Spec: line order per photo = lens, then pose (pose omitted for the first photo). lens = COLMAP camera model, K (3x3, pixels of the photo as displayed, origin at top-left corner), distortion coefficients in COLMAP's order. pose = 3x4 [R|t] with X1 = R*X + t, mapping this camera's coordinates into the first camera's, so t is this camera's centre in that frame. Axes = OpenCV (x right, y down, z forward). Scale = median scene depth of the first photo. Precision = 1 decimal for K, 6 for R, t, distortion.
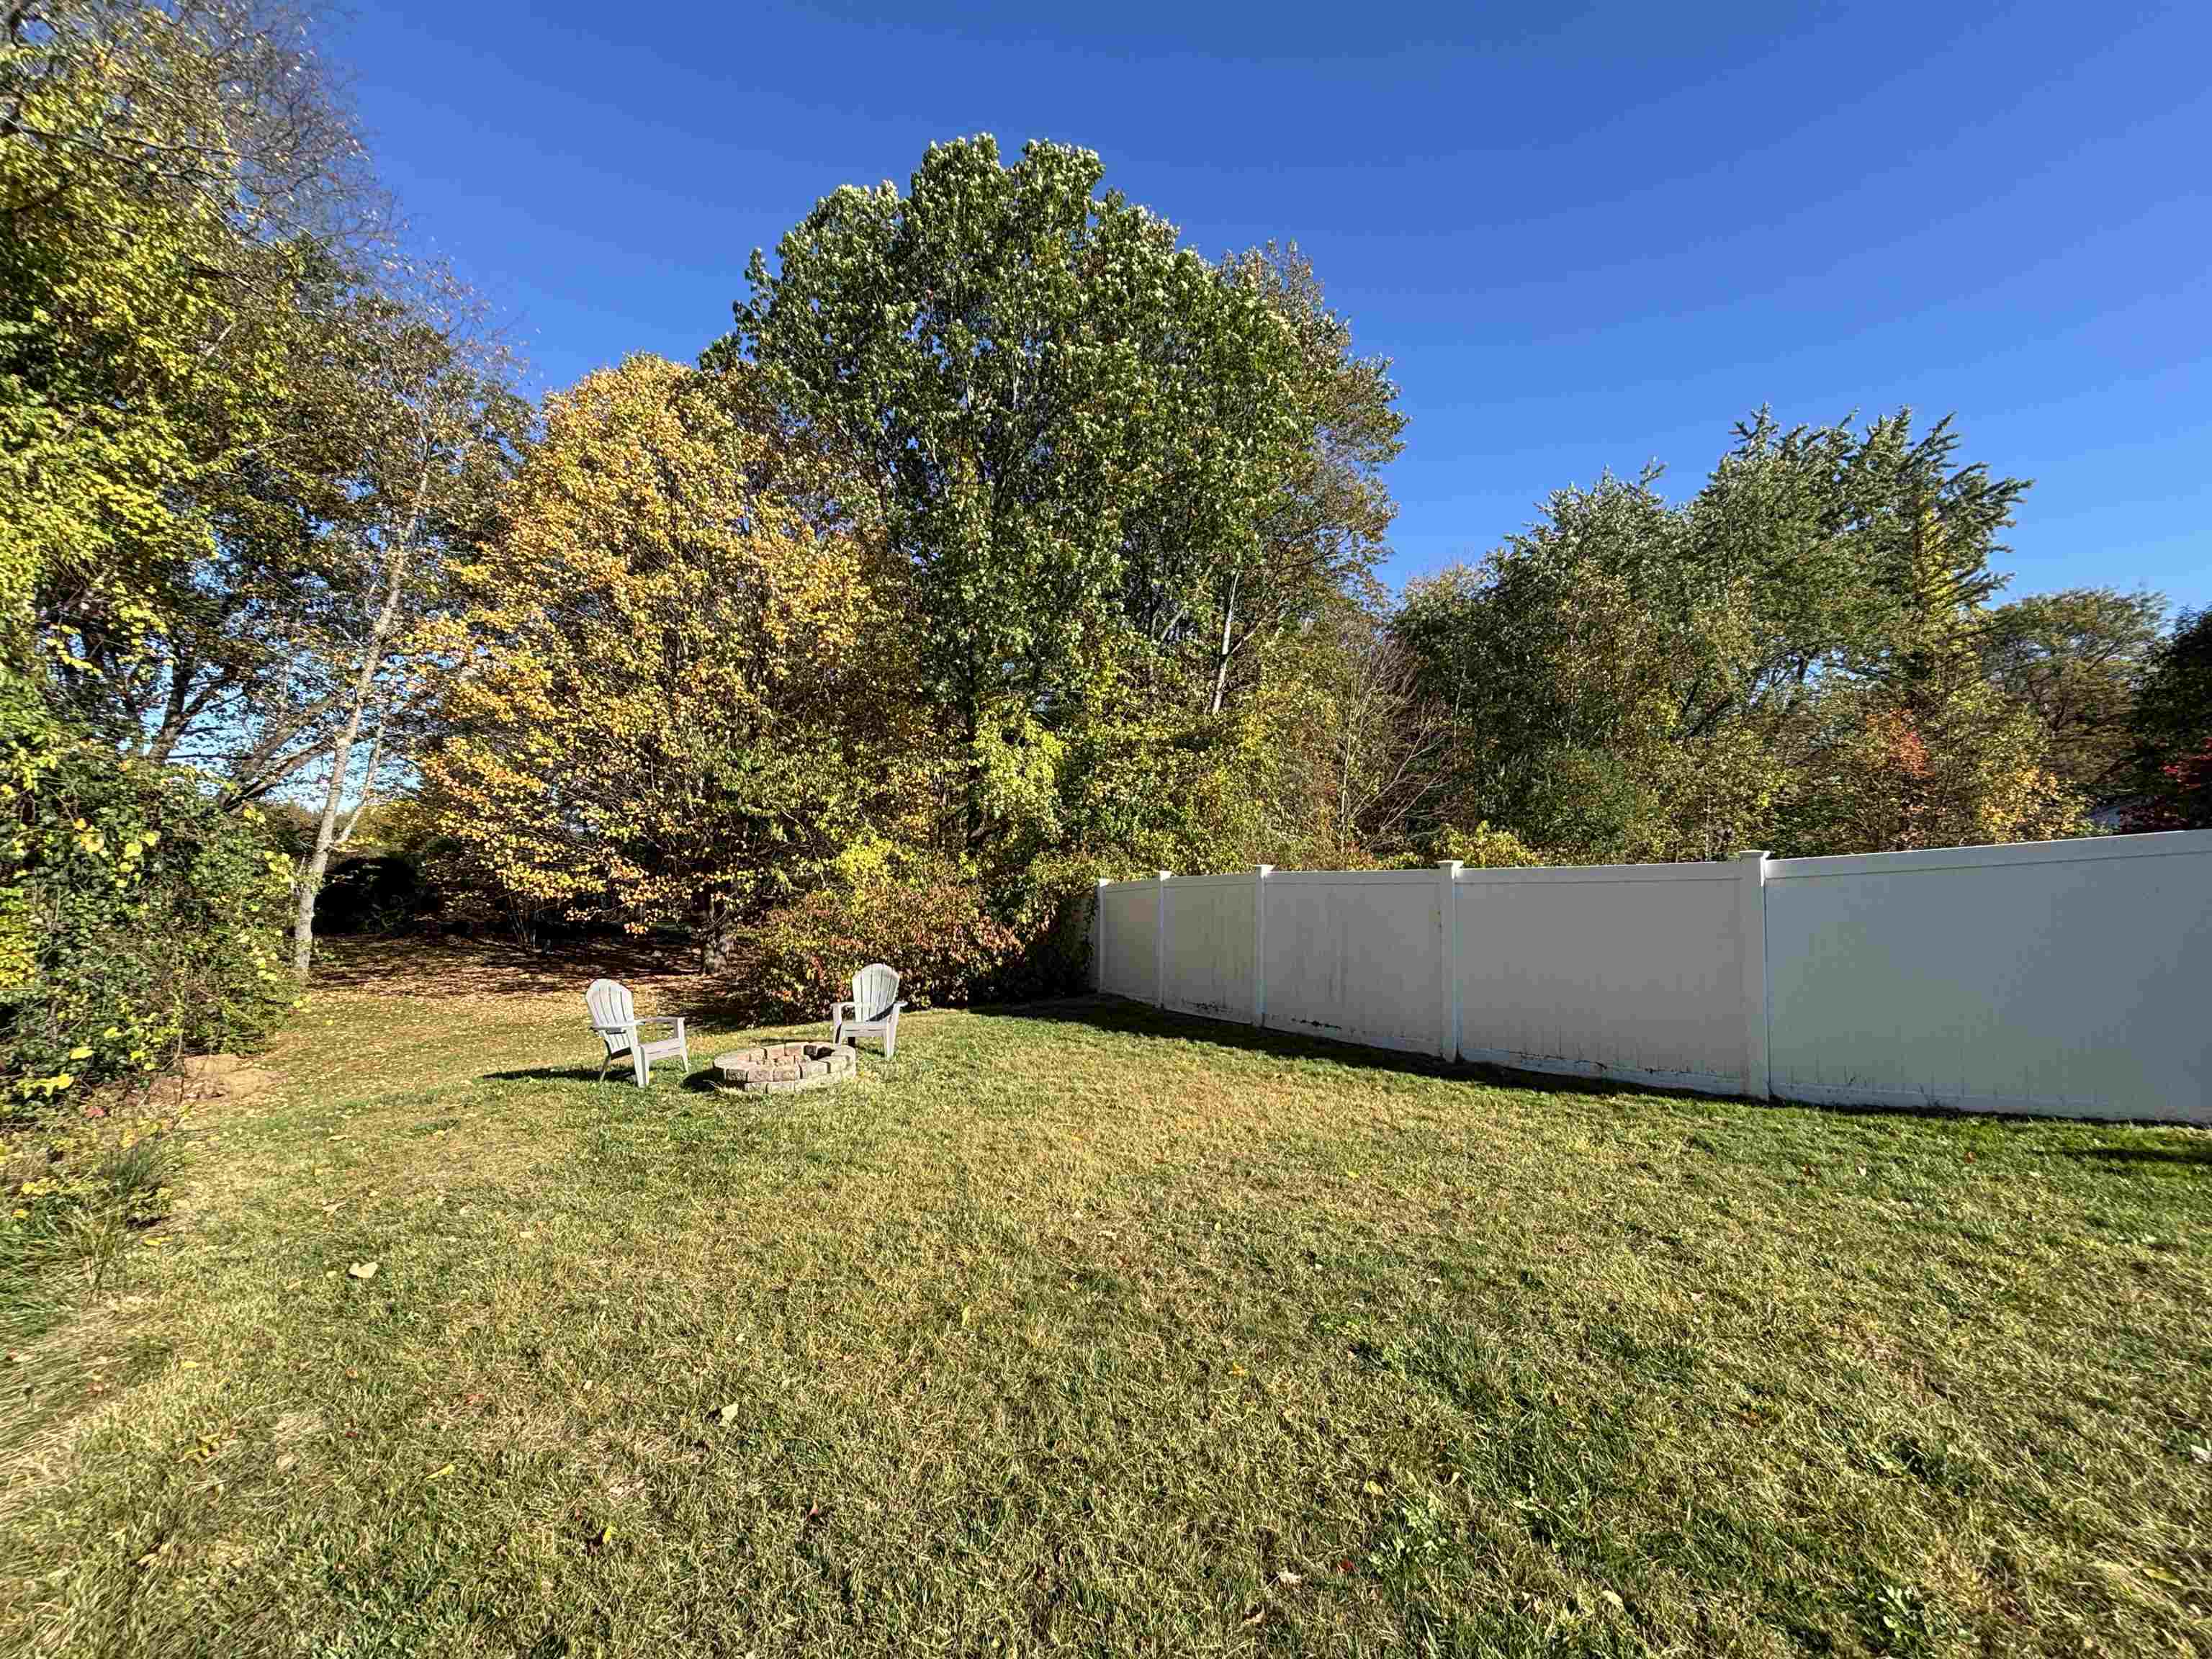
lens RADIAL K [[890.3, 0, 1106.0], [0, 890.3, 829.5], [0, 0, 1]] dist [-0.000581, -0.000078]
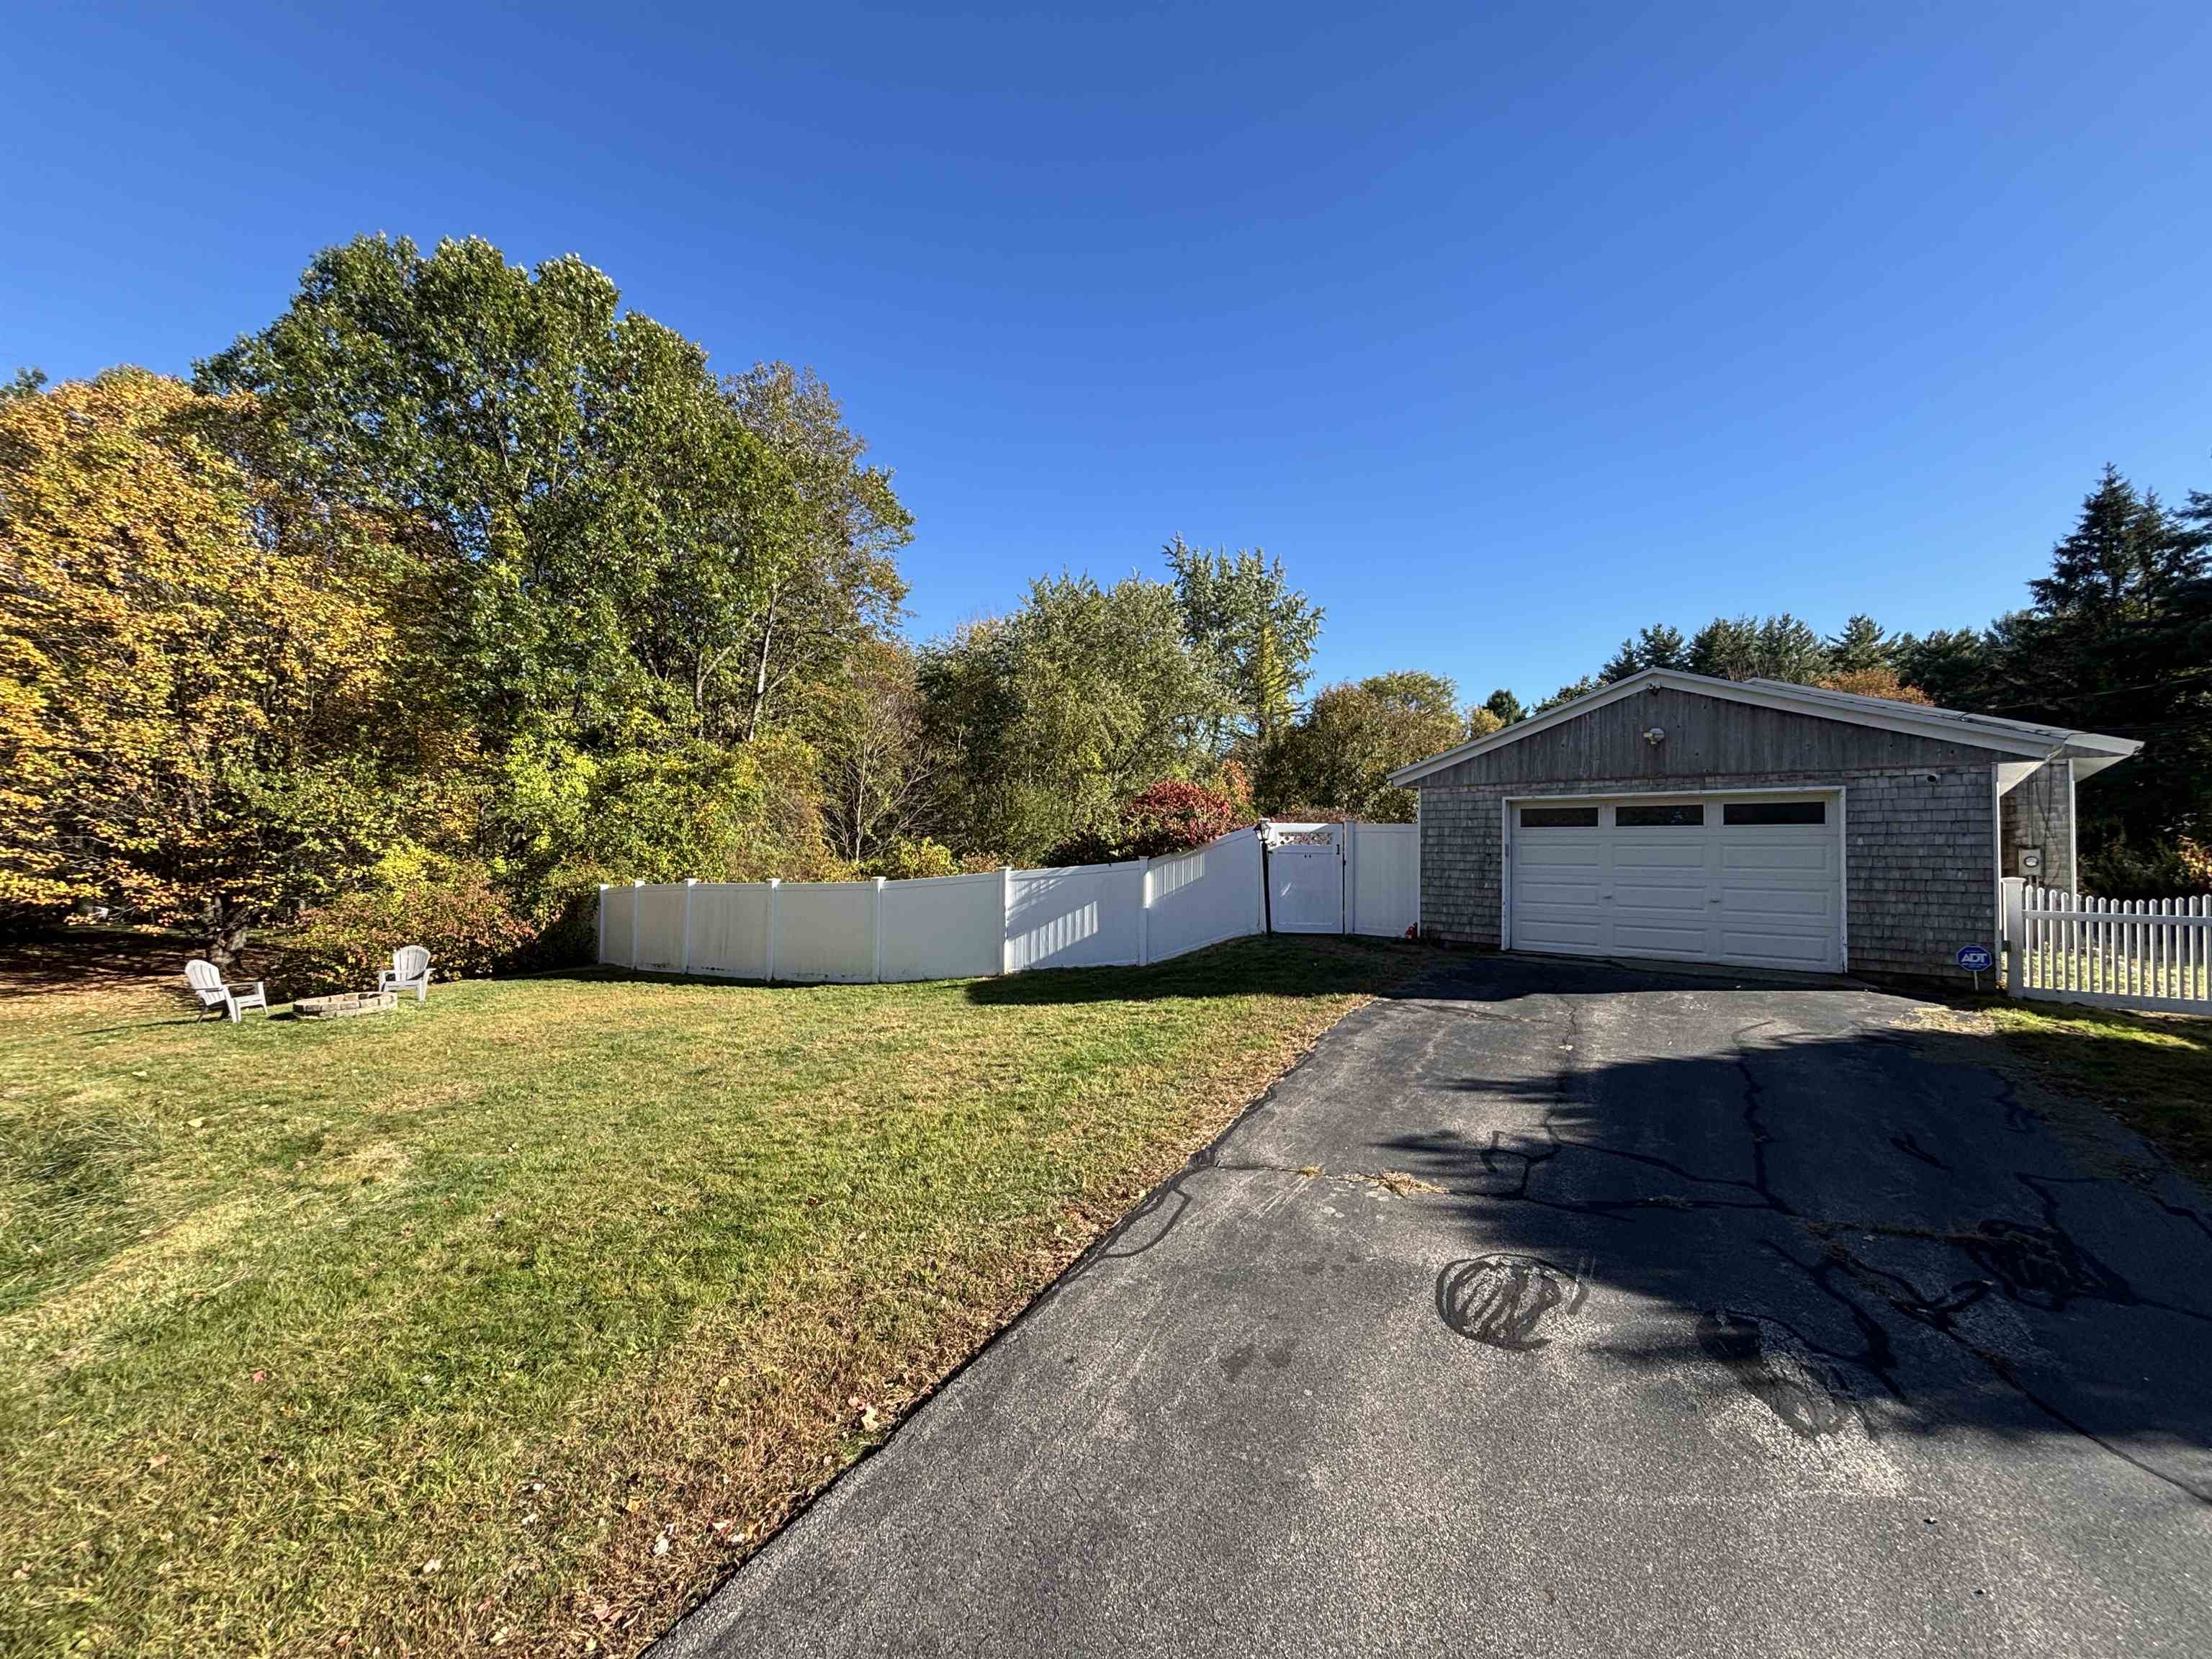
lens RADIAL K [[878.4, 0, 1109.5], [0, 878.4, 879.2], [0, 0, 1]] dist [-0.055929, 0.019328]
pose [[0.908481, -0.006035, 0.417883, 0.127427], [-0.021544, 0.997890, 0.061249, -0.044590], [-0.417371, -0.064647, 0.906434, -0.475488]]
